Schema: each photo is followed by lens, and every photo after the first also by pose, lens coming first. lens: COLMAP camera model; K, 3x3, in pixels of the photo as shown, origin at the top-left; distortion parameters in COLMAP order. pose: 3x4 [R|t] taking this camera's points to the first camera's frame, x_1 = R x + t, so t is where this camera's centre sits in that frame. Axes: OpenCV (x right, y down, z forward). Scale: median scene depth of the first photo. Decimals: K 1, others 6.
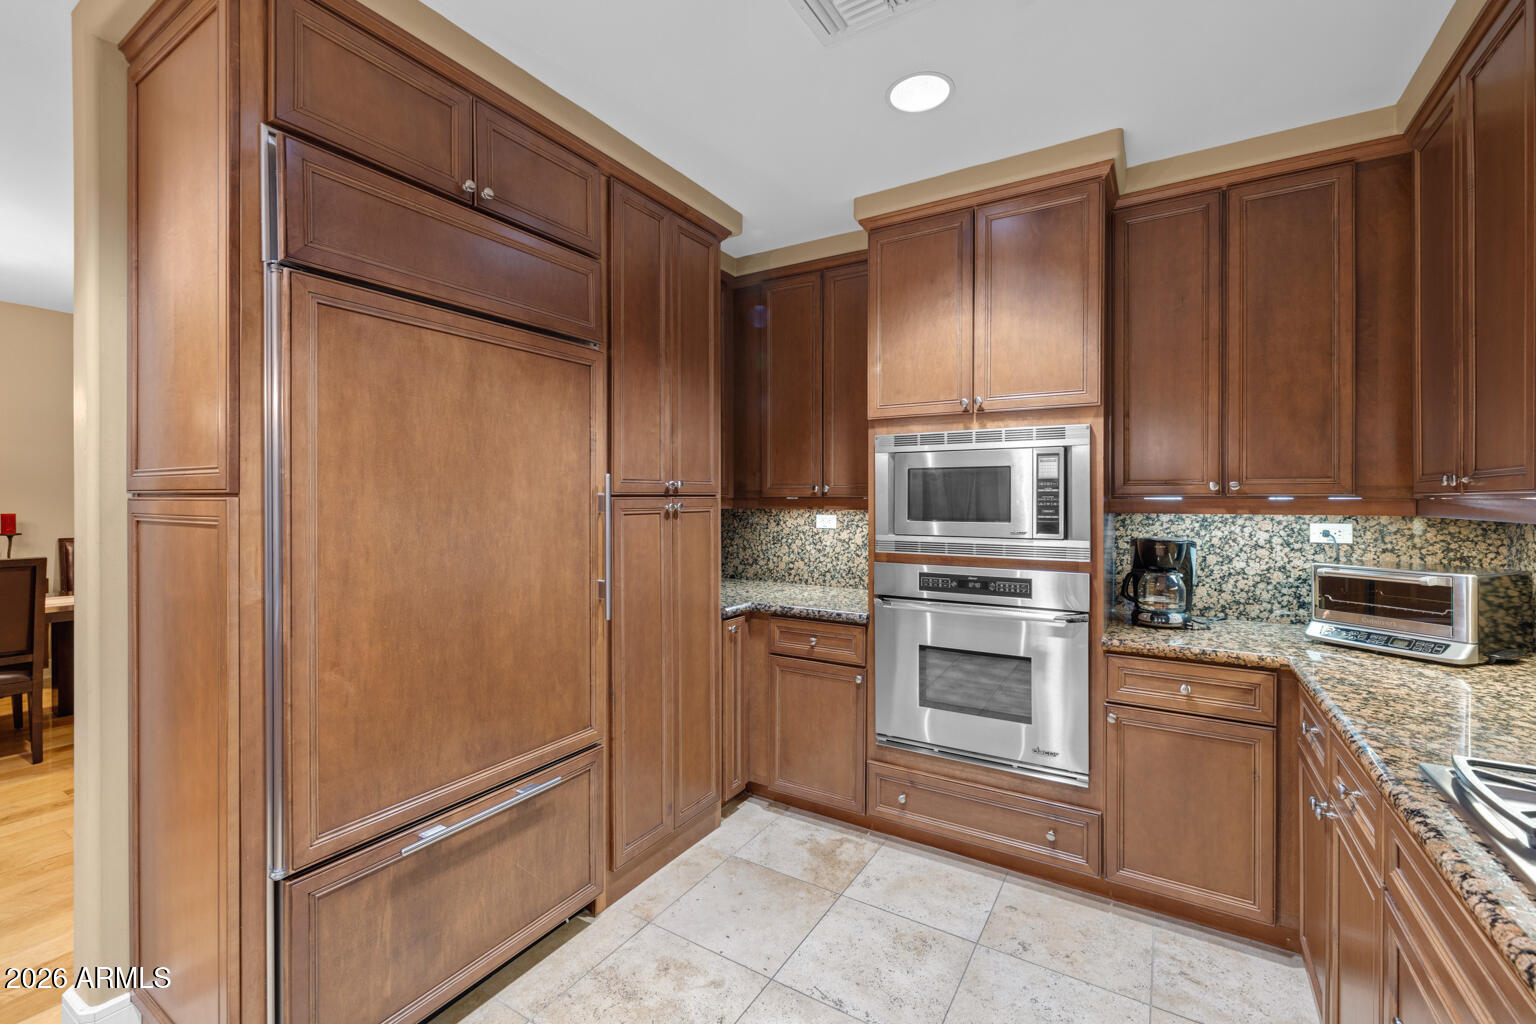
lens RADIAL K [[643.8, 0, 774.4], [0, 643.8, 508.1], [0, 0, 1]] dist [0.000540, 0.000097]
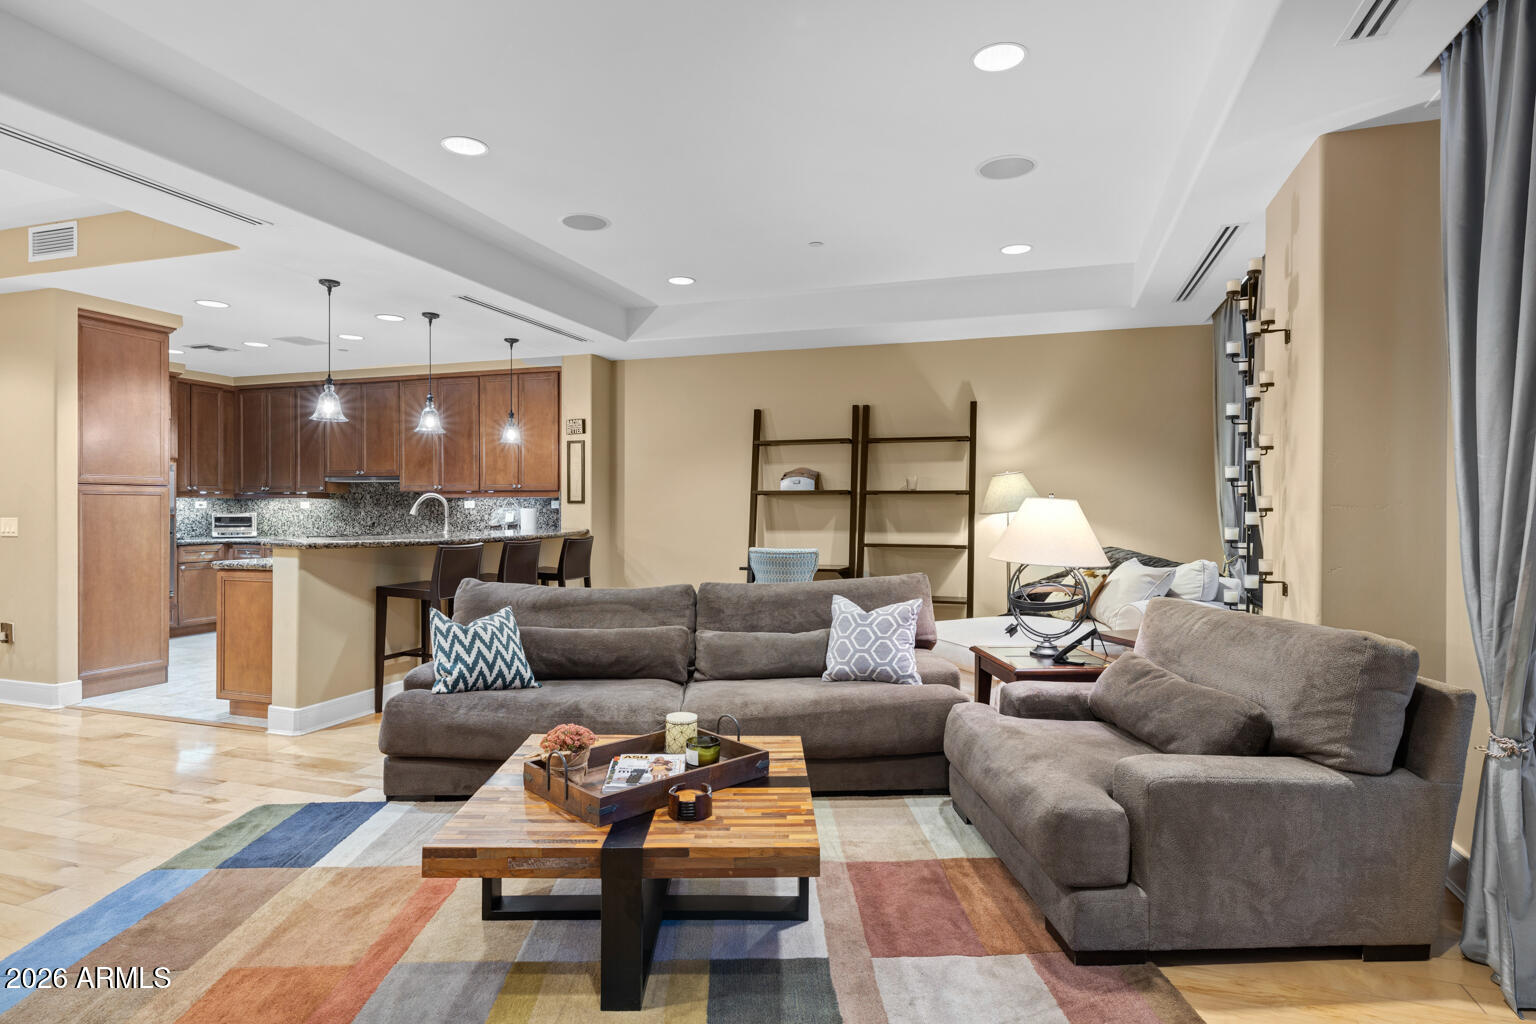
lens RADIAL K [[823.7, 0, 768.0], [0, 823.7, 512.0], [0, 0, 1]] dist [-0.000941, -0.000100]
pose [[-0.221745, -0.006784, 0.975081, -3.848451], [0.010547, 0.999901, 0.009355, 0.073810], [-0.975048, 0.012358, -0.221651, -0.774711]]
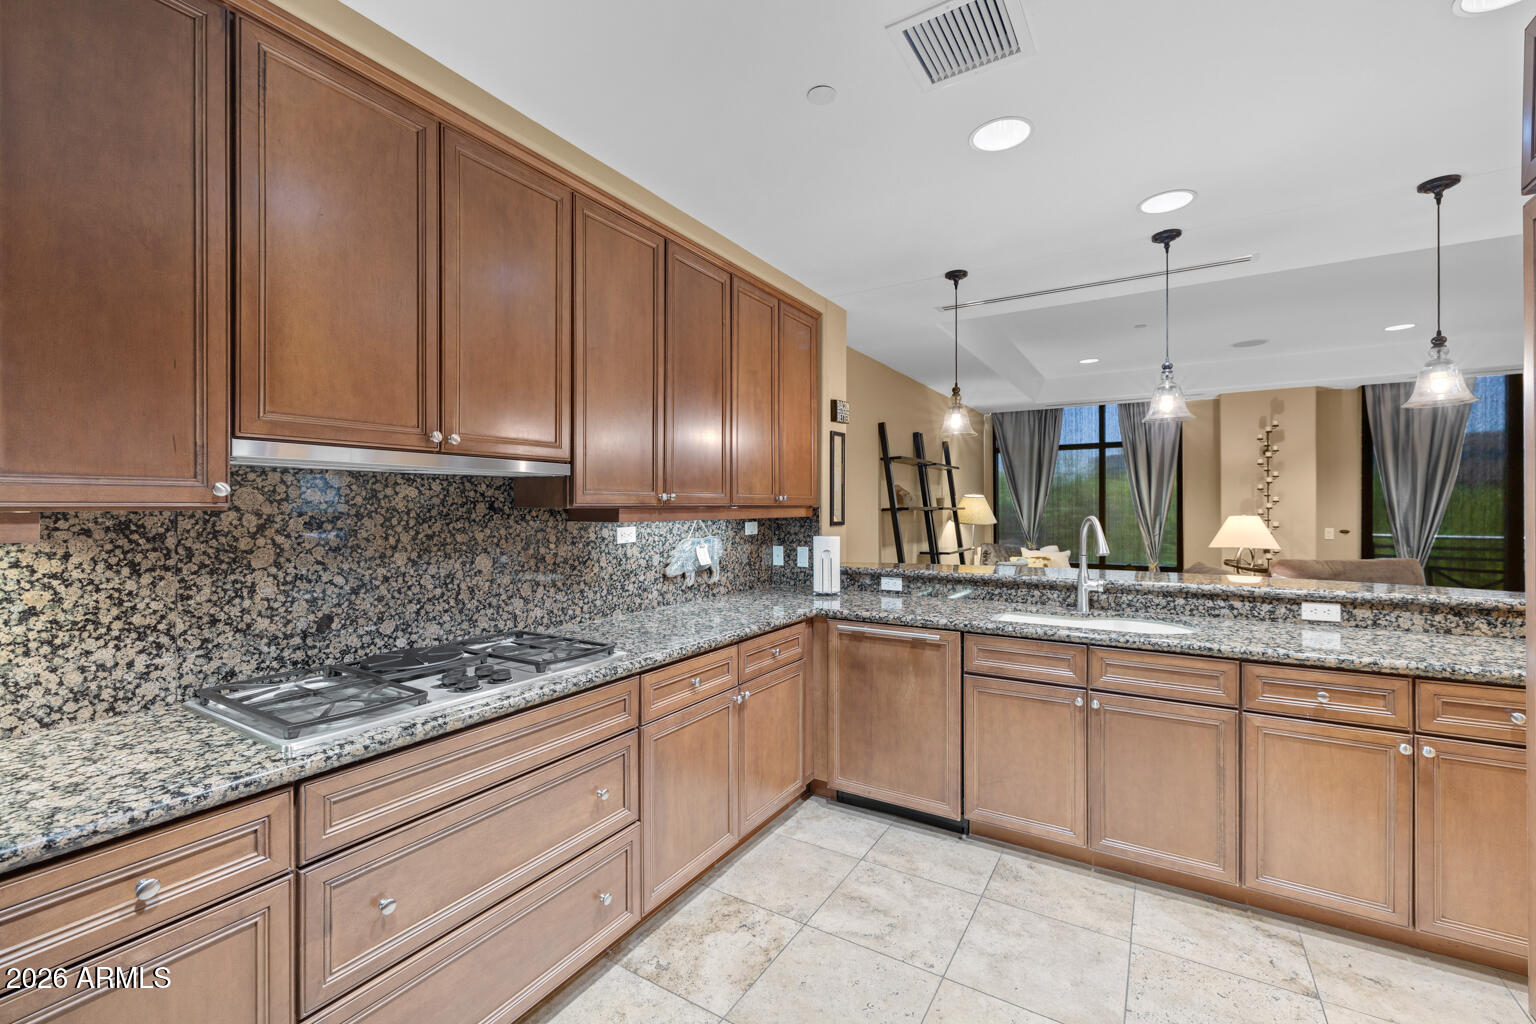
lens RADIAL K [[642.9, 0, 768.0], [0, 642.9, 512.0], [0, 0, 1]] dist [-0.000577, -0.000099]
pose [[-0.999991, 0.001635, 0.003918, 0.080848], [0.001715, 0.999789, 0.020479, -0.019618], [-0.003884, 0.020485, -0.999783, 1.157546]]
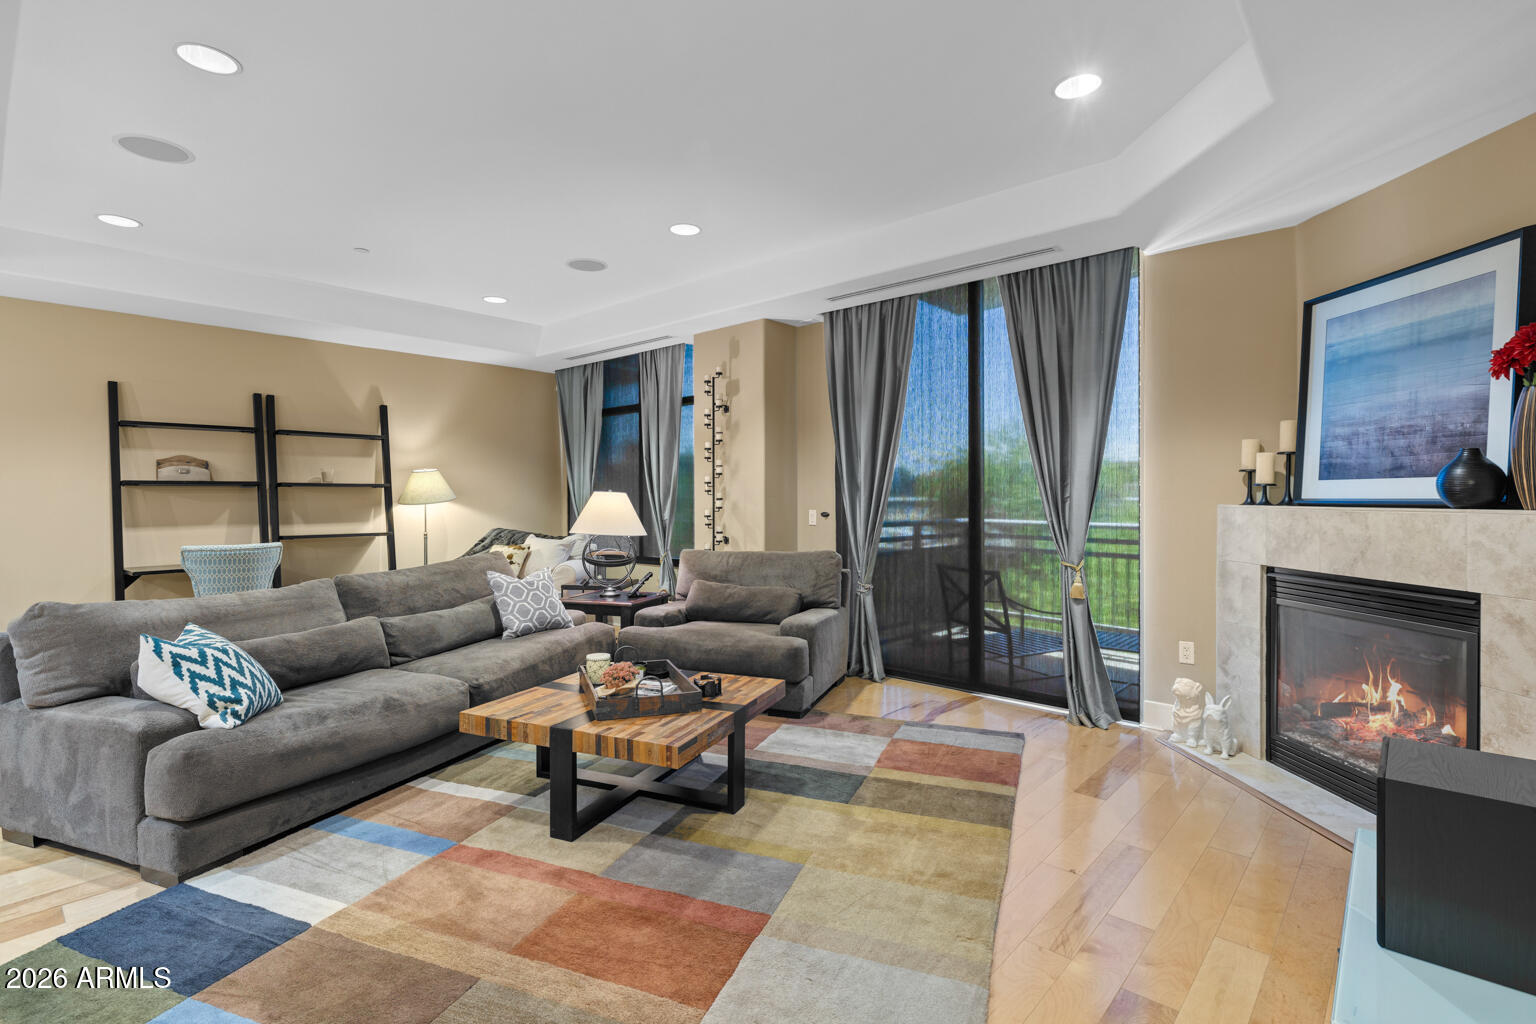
lens RADIAL K [[730.5, 0, 767.6], [0, 730.5, 505.8], [0, 0, 1]] dist [-0.000358, -0.000061]
pose [[-0.983080, -0.000512, 0.183175, -3.138358], [0.004127, 0.999680, 0.024942, 0.051054], [-0.183130, 0.025276, -0.982764, 0.612622]]
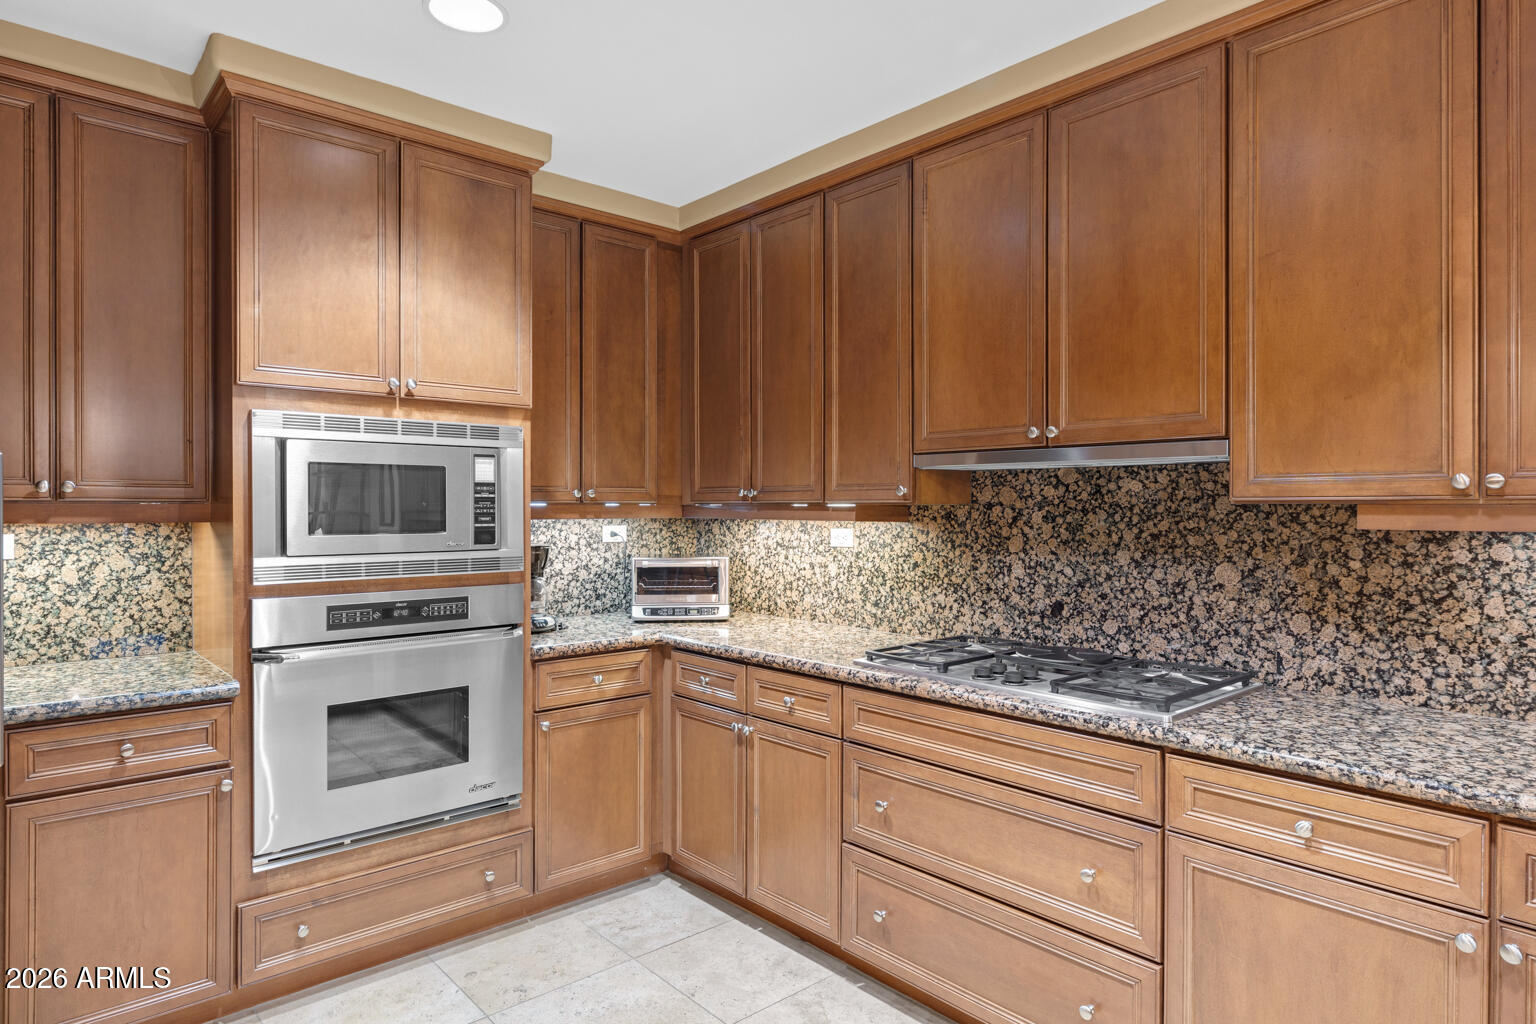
lens RADIAL K [[880.9, 0, 772.2], [0, 880.9, 517.7], [0, 0, 1]] dist [-0.004085, -0.000456]
pose [[0.289976, -0.013882, 0.956933, -0.710986], [0.011990, 0.999869, 0.010872, -0.005787], [-0.956959, 0.008321, 0.290104, 0.285874]]
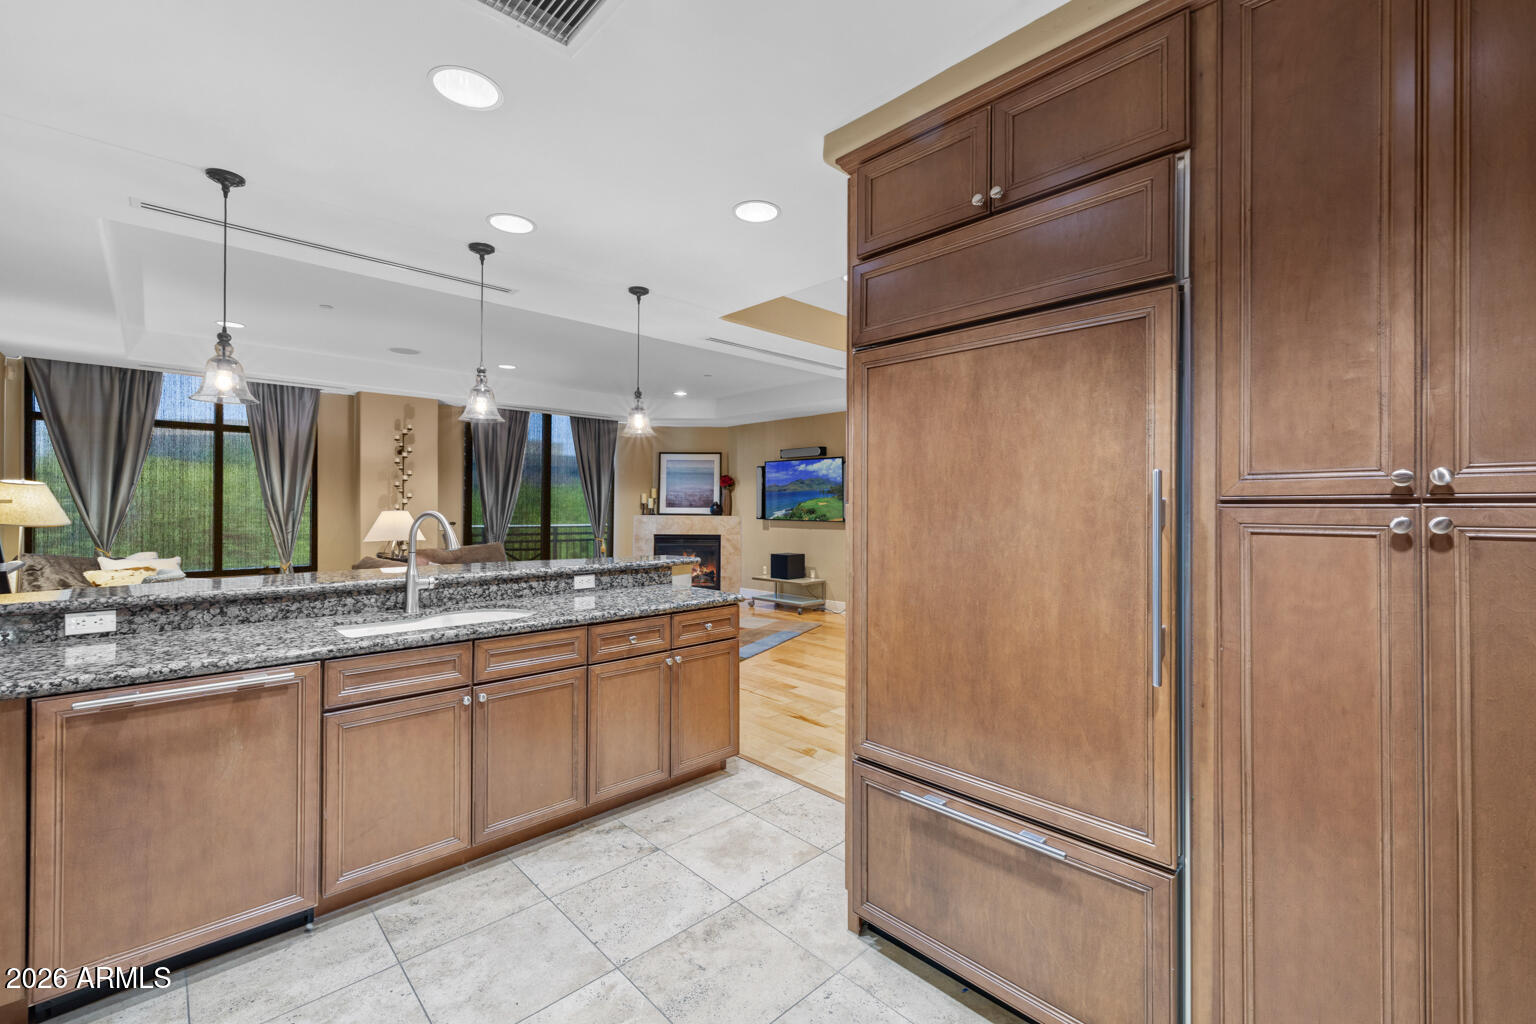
lens RADIAL K [[643.8, 0, 774.4], [0, 643.8, 508.1], [0, 0, 1]] dist [0.000540, 0.000097]
pose [[-0.254953, 0.002833, -0.966949, 0.498392], [-0.018858, 0.999791, 0.007902, -0.010280], [0.966770, 0.020249, -0.254846, 0.795701]]
